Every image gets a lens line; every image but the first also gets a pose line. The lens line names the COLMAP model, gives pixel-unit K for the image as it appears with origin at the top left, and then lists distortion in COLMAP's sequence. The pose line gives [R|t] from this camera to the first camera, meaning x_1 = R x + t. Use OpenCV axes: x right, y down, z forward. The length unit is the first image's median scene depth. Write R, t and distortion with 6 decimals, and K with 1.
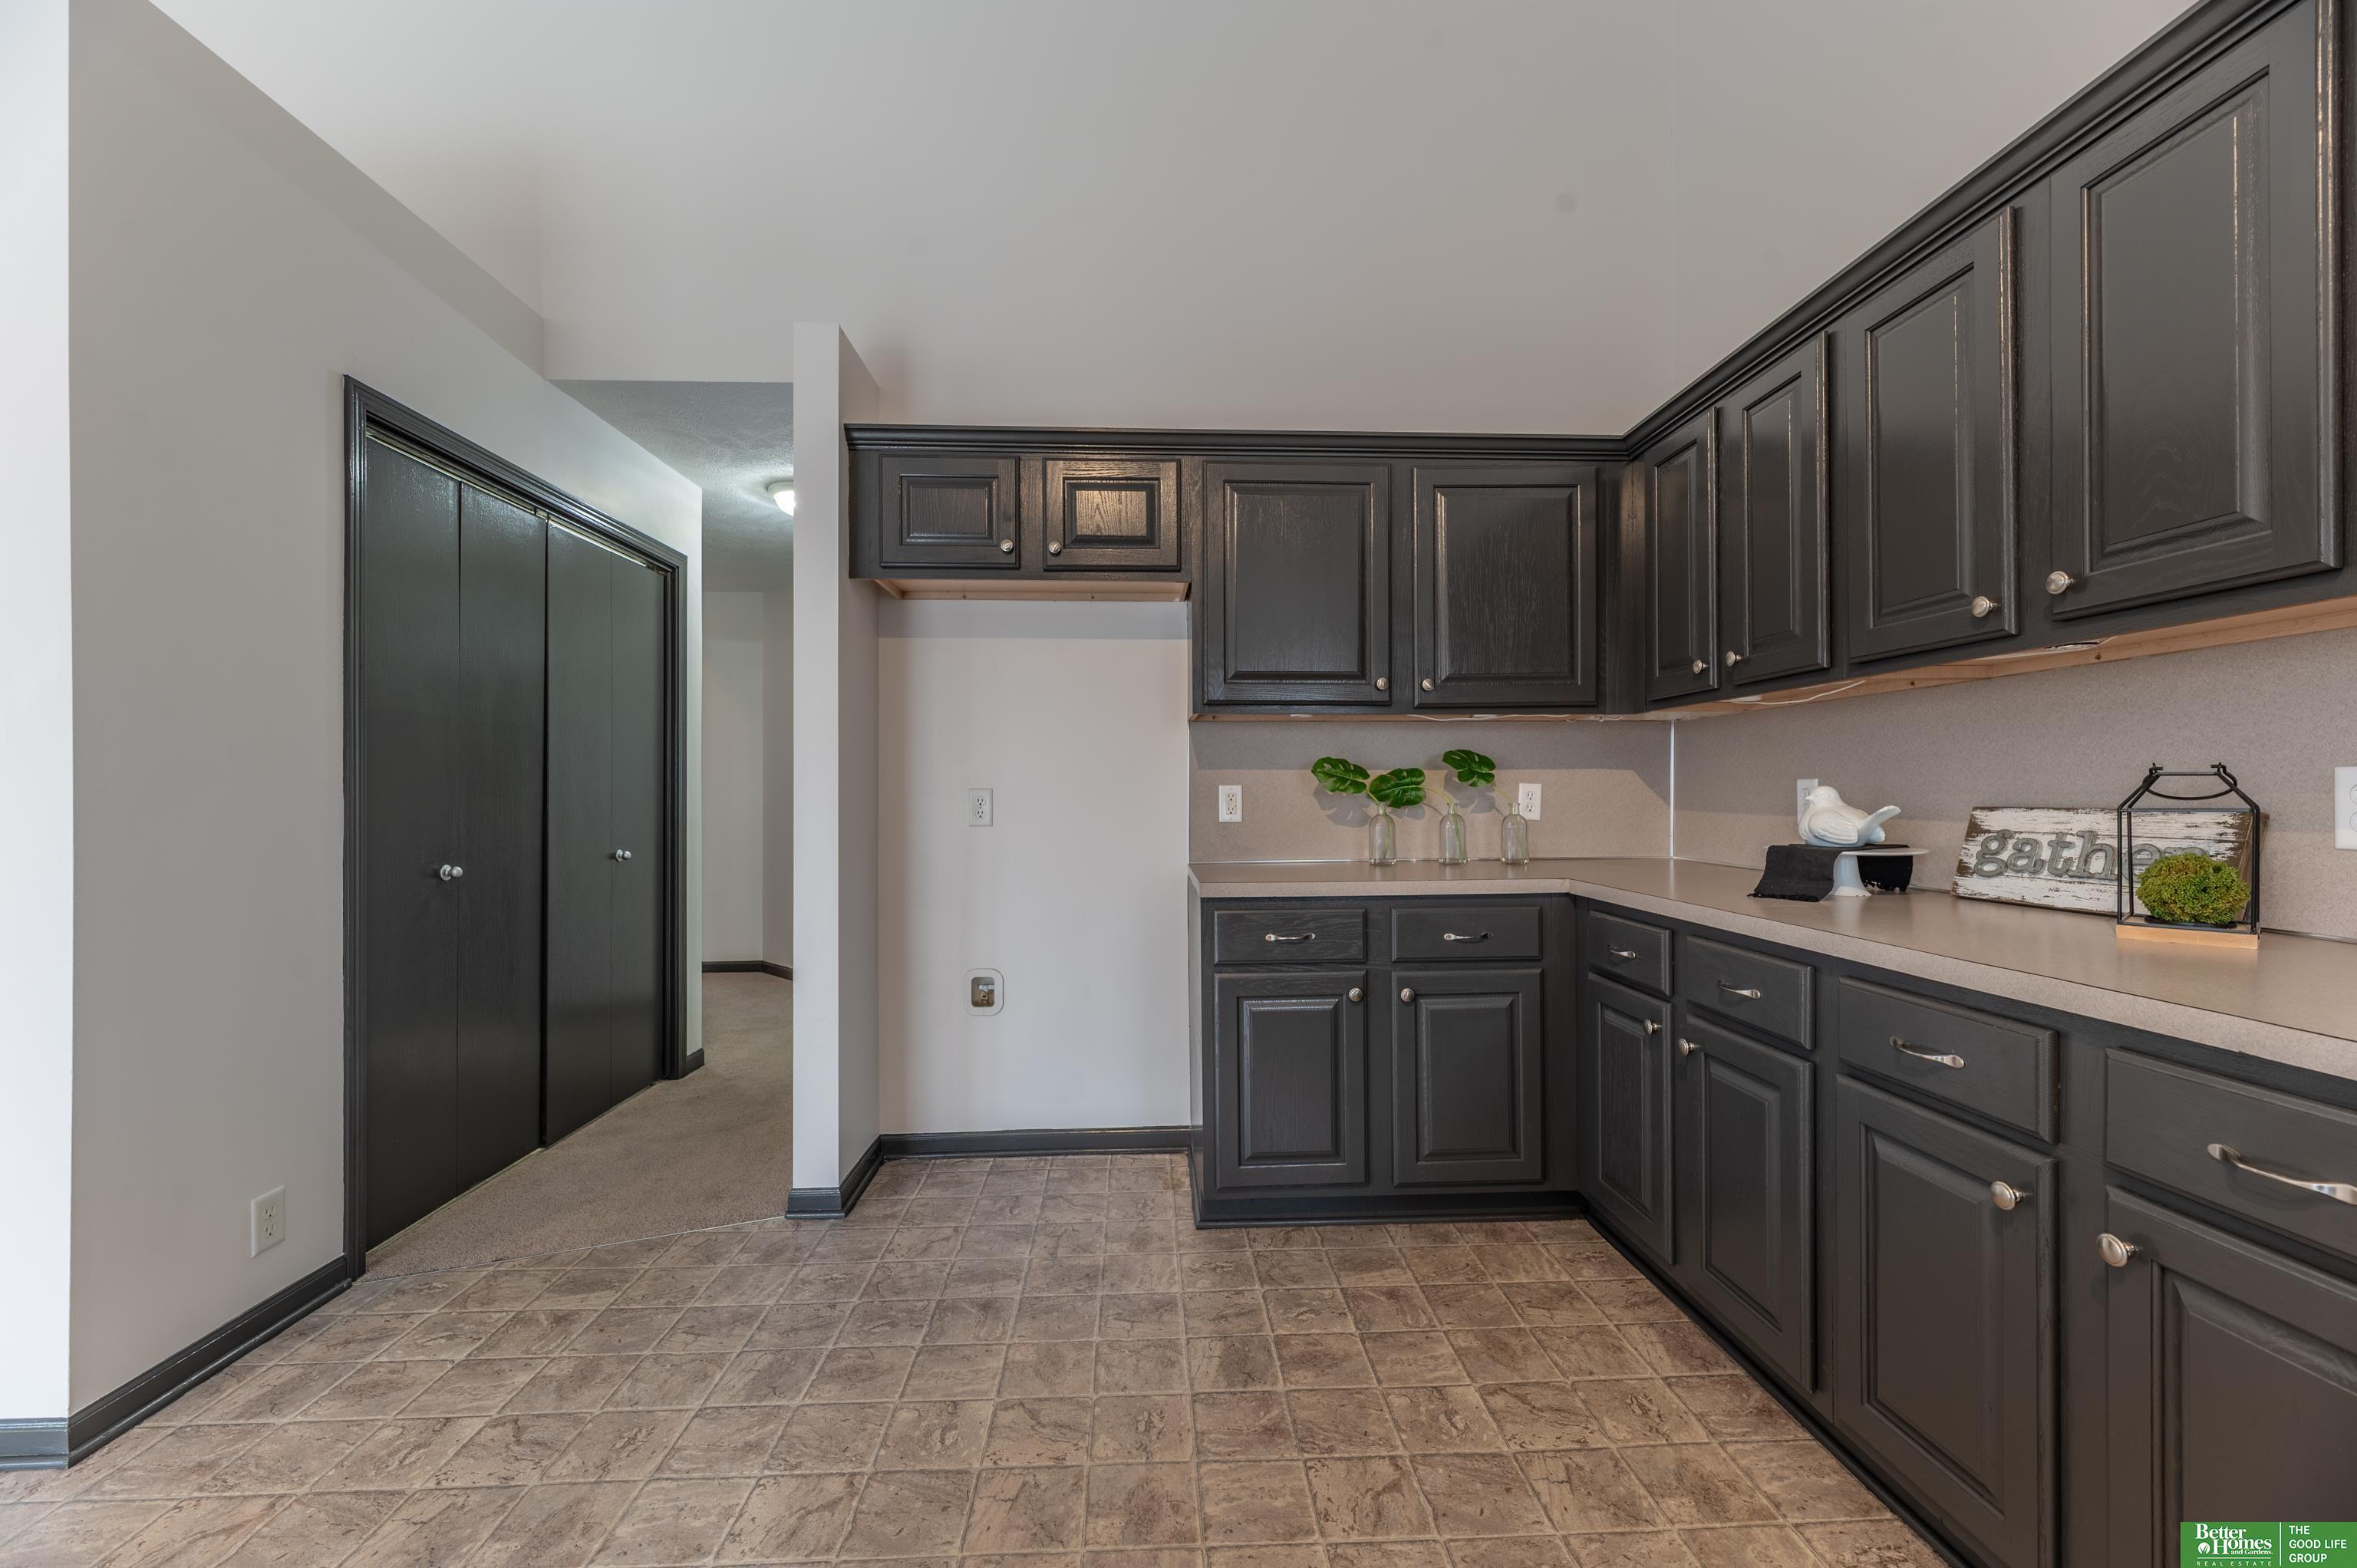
lens RADIAL K [[945.1, 0, 1173.1], [0, 945.1, 783.4], [0, 0, 1]] dist [0.002049, 0.000470]
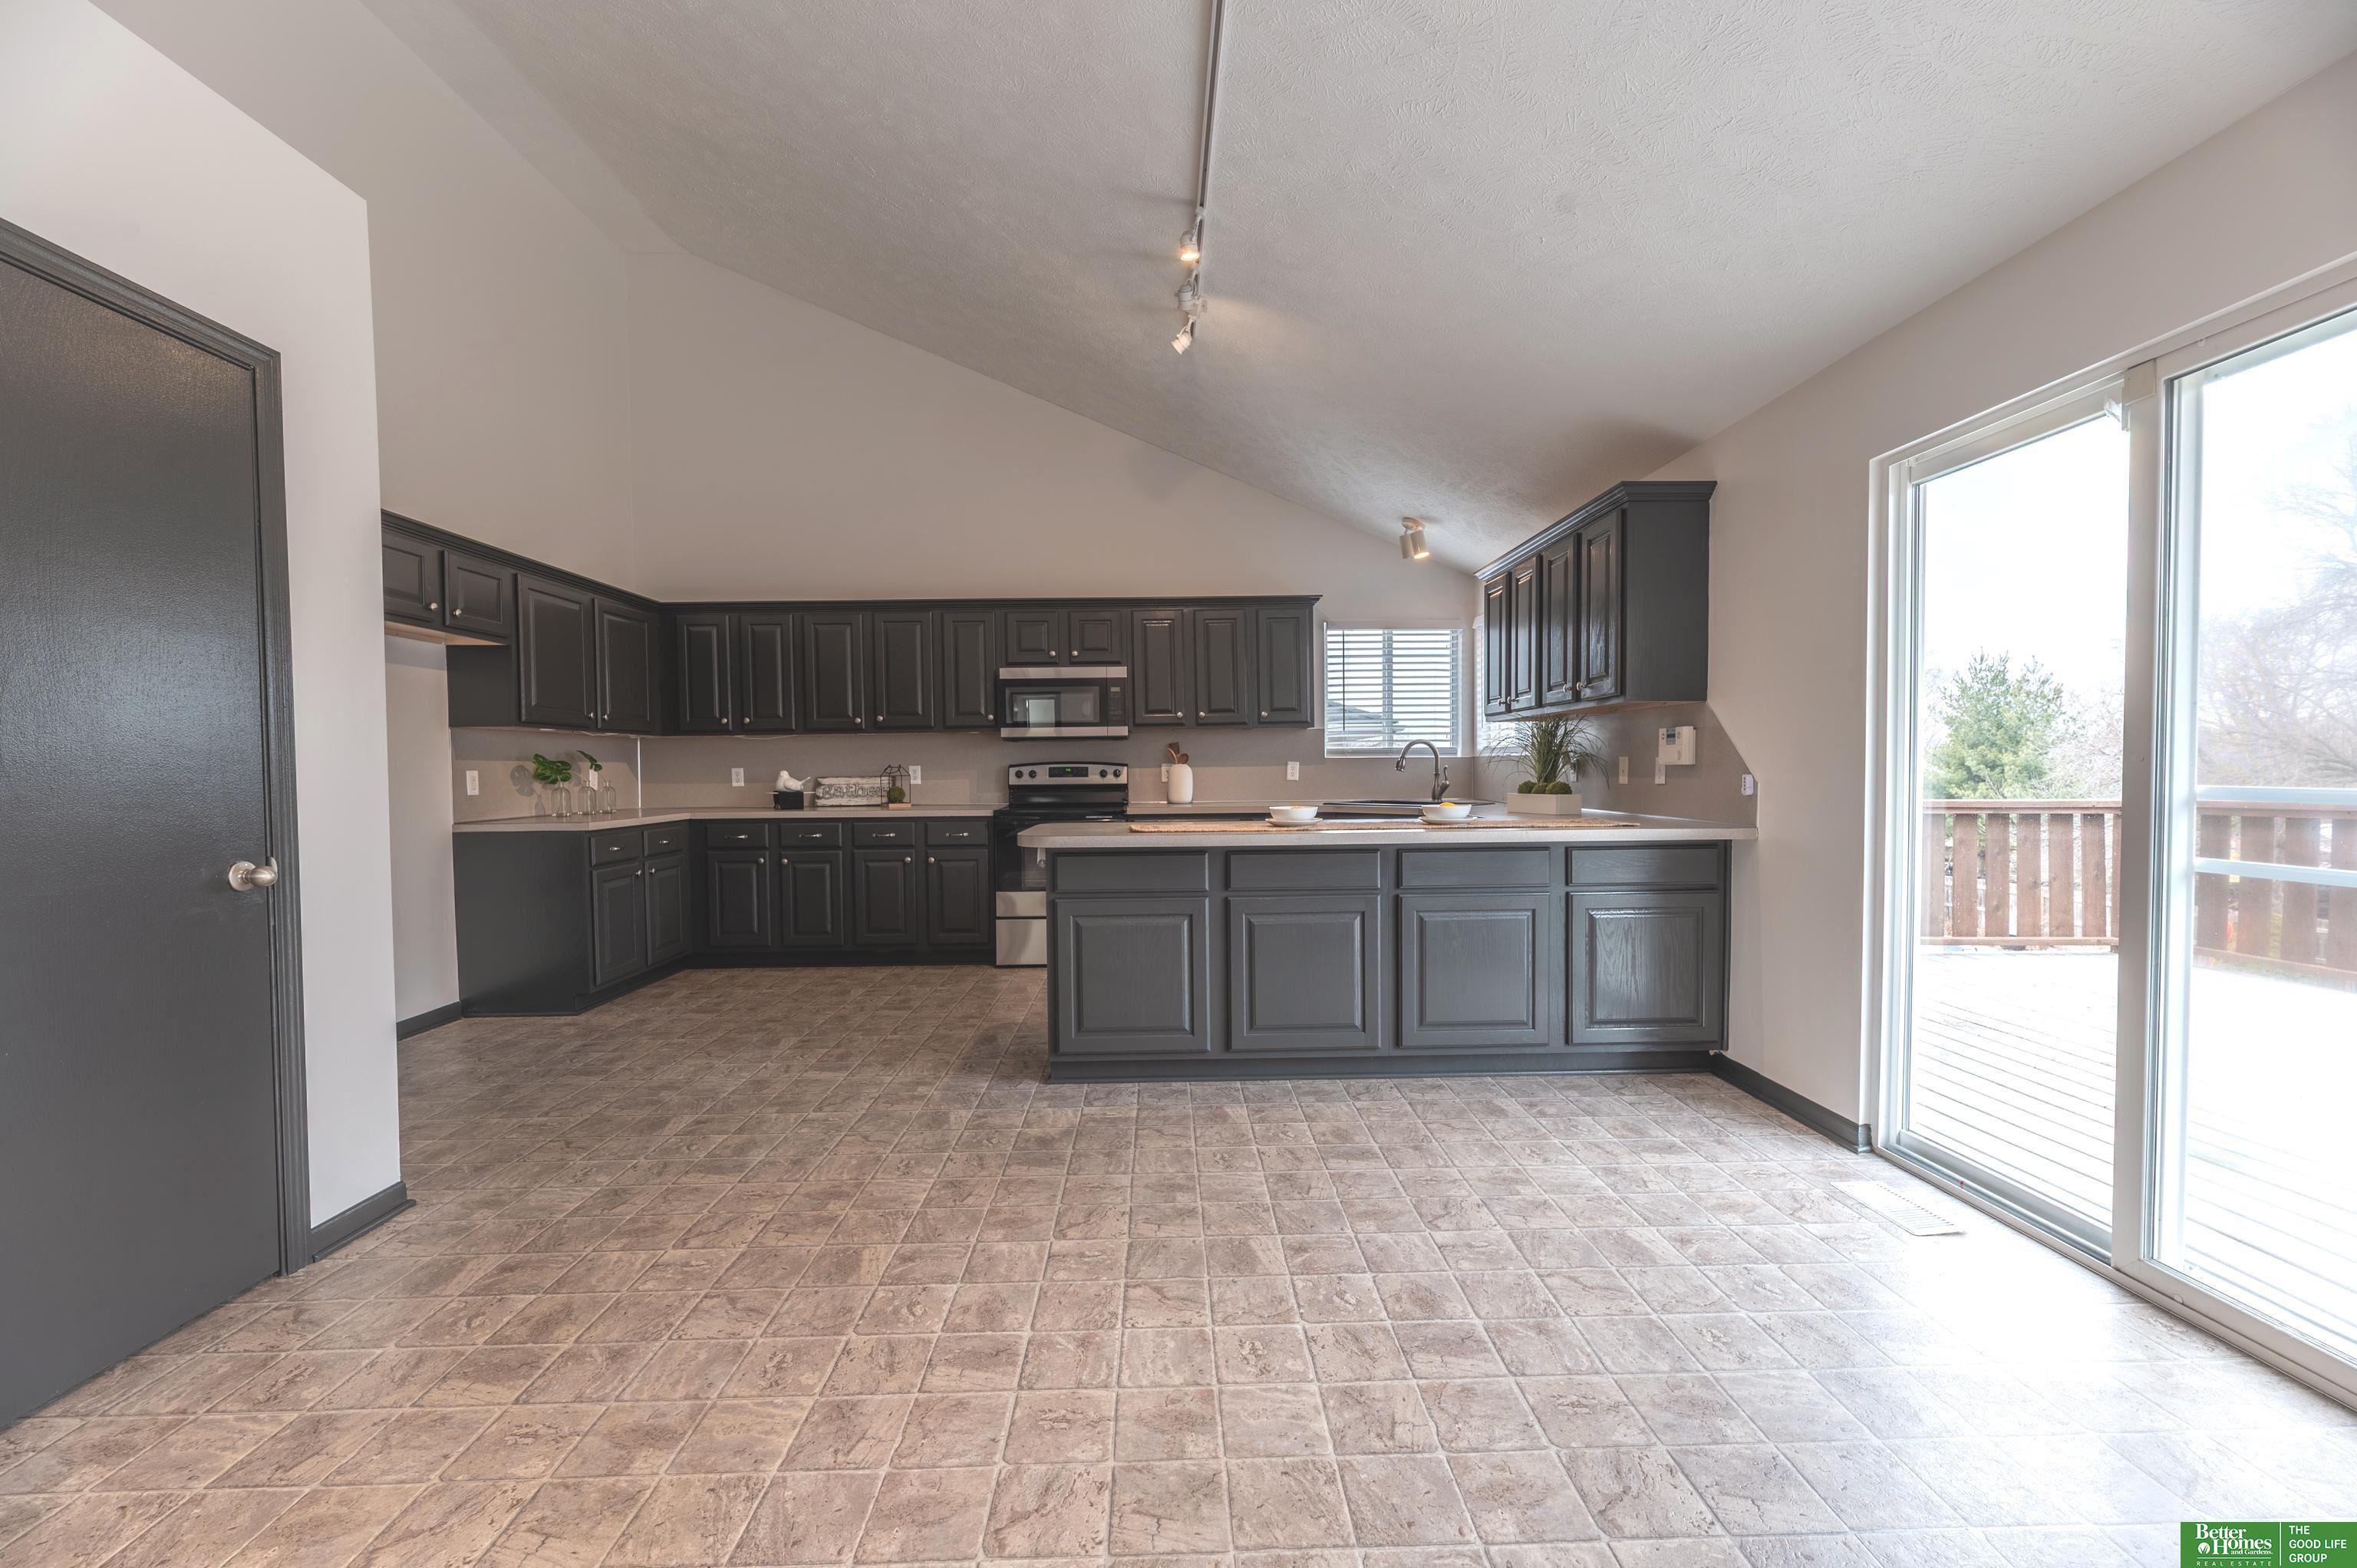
lens RADIAL K [[945.1, 0, 1180.0], [0, 945.1, 792.5], [0, 0, 1]] dist [0.002049, 0.000470]
pose [[0.024634, -0.022500, 0.999443, -1.844290], [0.002664, 0.999745, 0.022441, 0.007448], [-0.999693, 0.002109, 0.024688, -0.211902]]
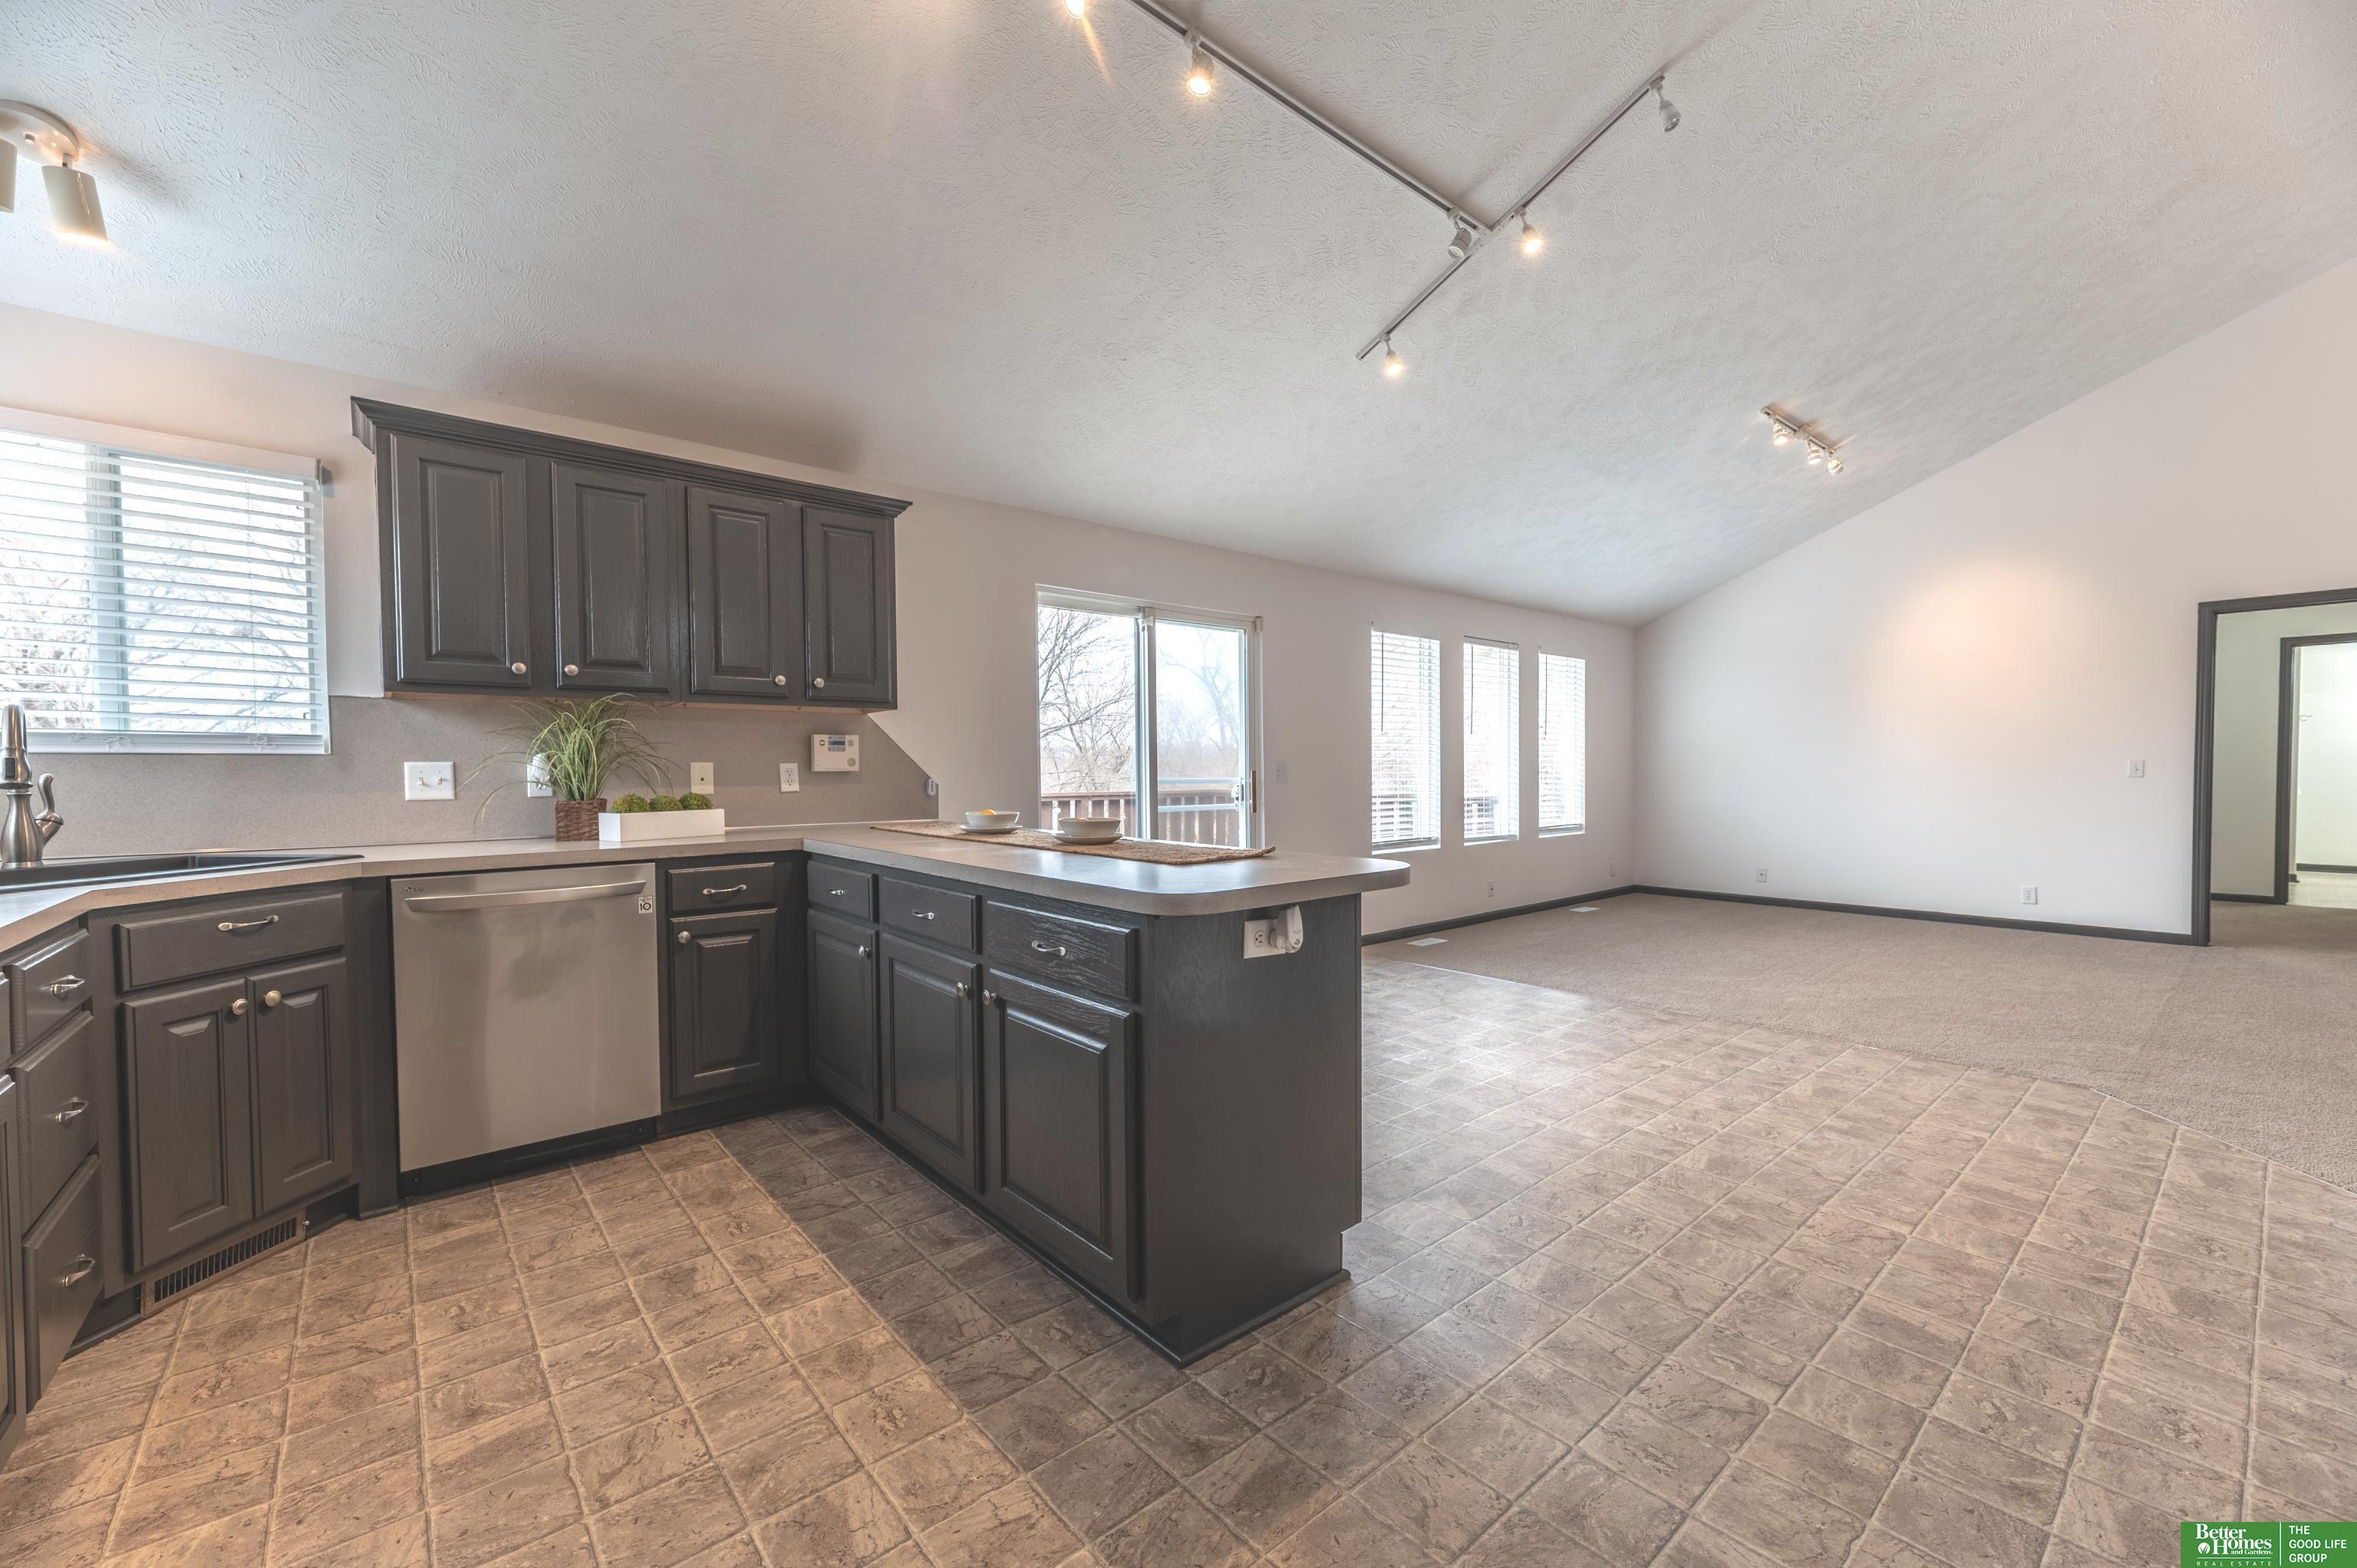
lens RADIAL K [[945.1, 0, 1181.4], [0, 945.1, 793.7], [0, 0, 1]] dist [0.002049, 0.000470]
pose [[-0.790517, 0.024583, -0.611946, 0.278203], [0.012677, 0.999637, 0.023781, 0.006016], [0.612308, 0.011042, -0.790542, 0.643151]]
